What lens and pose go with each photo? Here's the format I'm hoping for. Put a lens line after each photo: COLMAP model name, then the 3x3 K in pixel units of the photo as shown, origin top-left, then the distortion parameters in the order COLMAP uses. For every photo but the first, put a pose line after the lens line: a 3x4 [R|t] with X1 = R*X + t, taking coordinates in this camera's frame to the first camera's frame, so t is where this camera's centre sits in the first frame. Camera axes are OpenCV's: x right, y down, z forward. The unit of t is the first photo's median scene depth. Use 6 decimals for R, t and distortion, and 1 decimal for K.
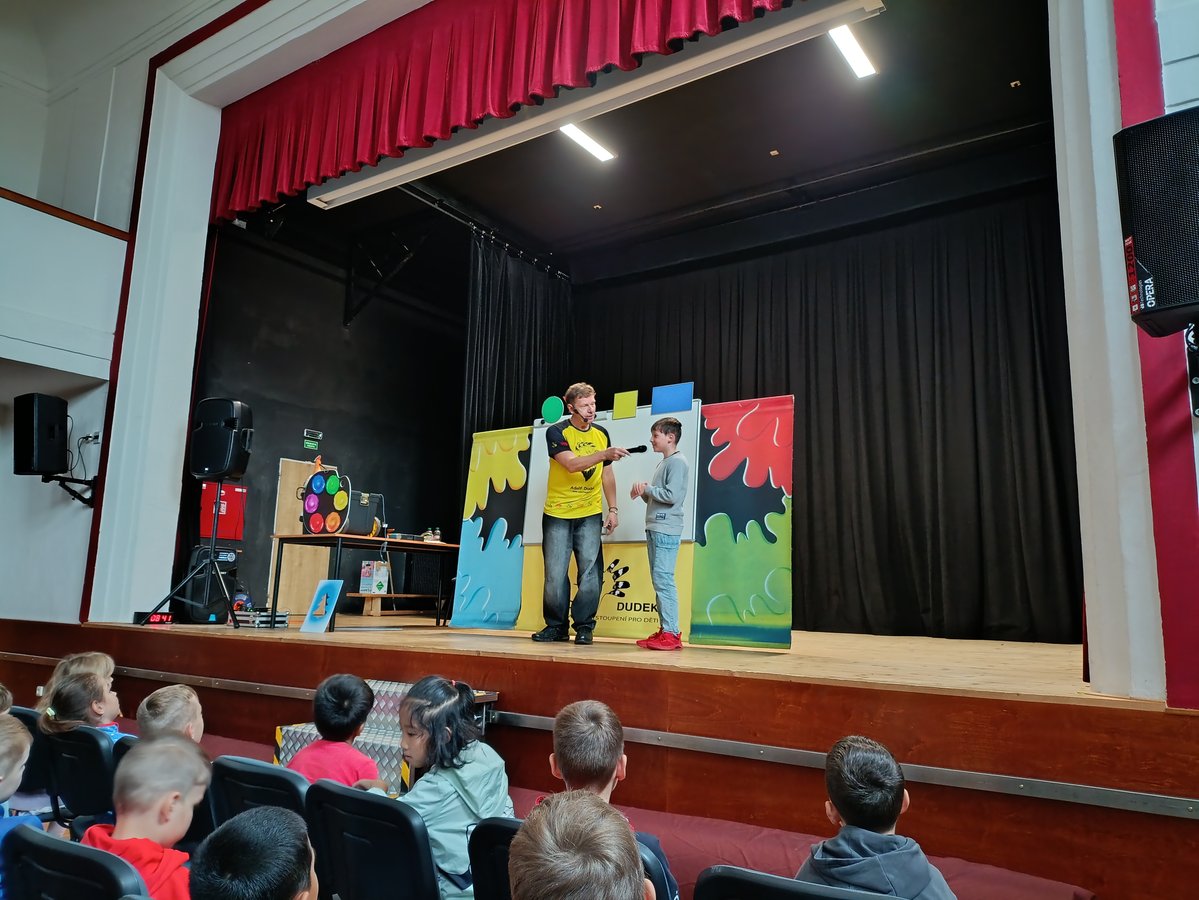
lens RADIAL K [[882.0, 0, 599.5], [0, 882.0, 450.0], [0, 0, 1]] dist [0.122462, -0.197334]
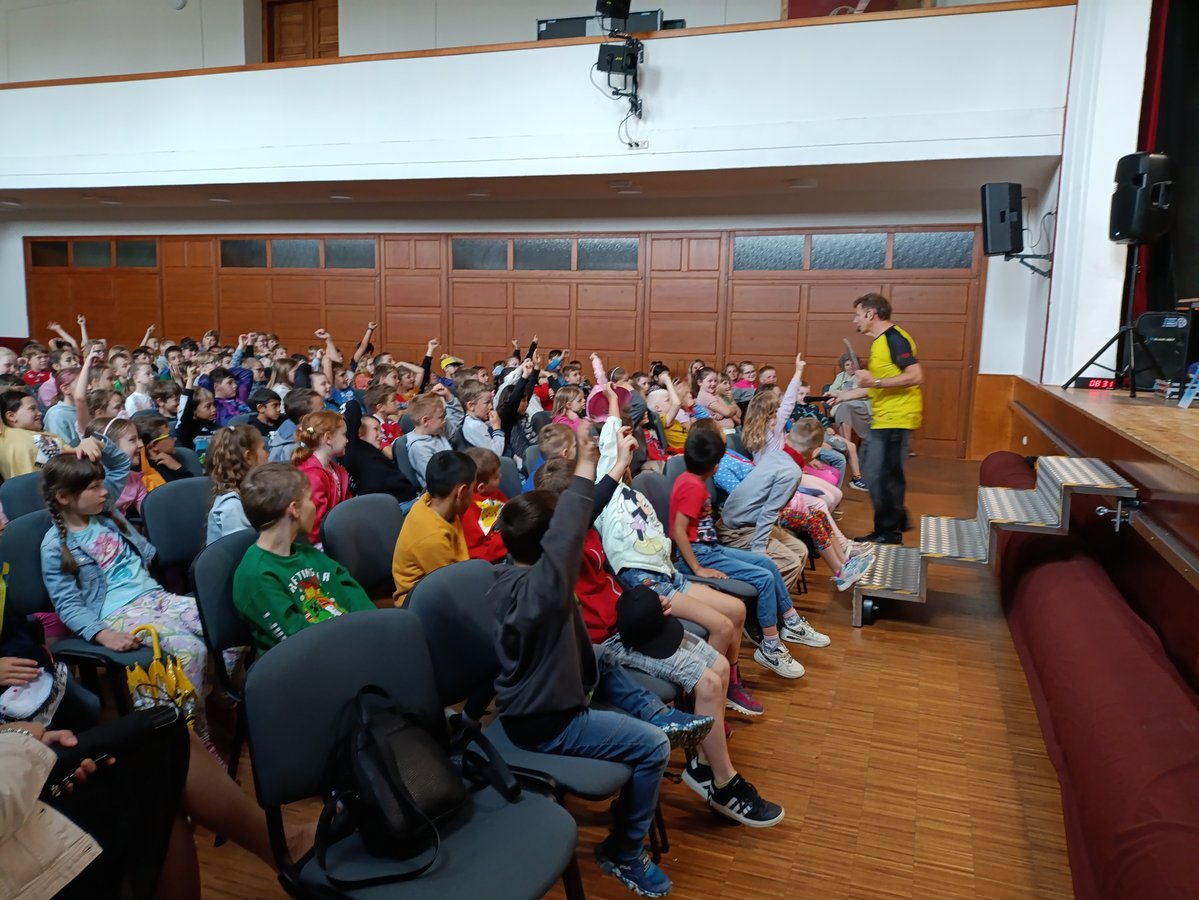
lens RADIAL K [[878.8, 0, 594.0], [0, 878.8, 446.8], [0, 0, 1]] dist [0.120512, -0.197195]
pose [[0.248374, 0.114295, -0.961898, 0.388394], [0.148234, 0.976834, 0.154345, 0.013572], [0.957255, -0.180922, 0.225677, 0.204833]]
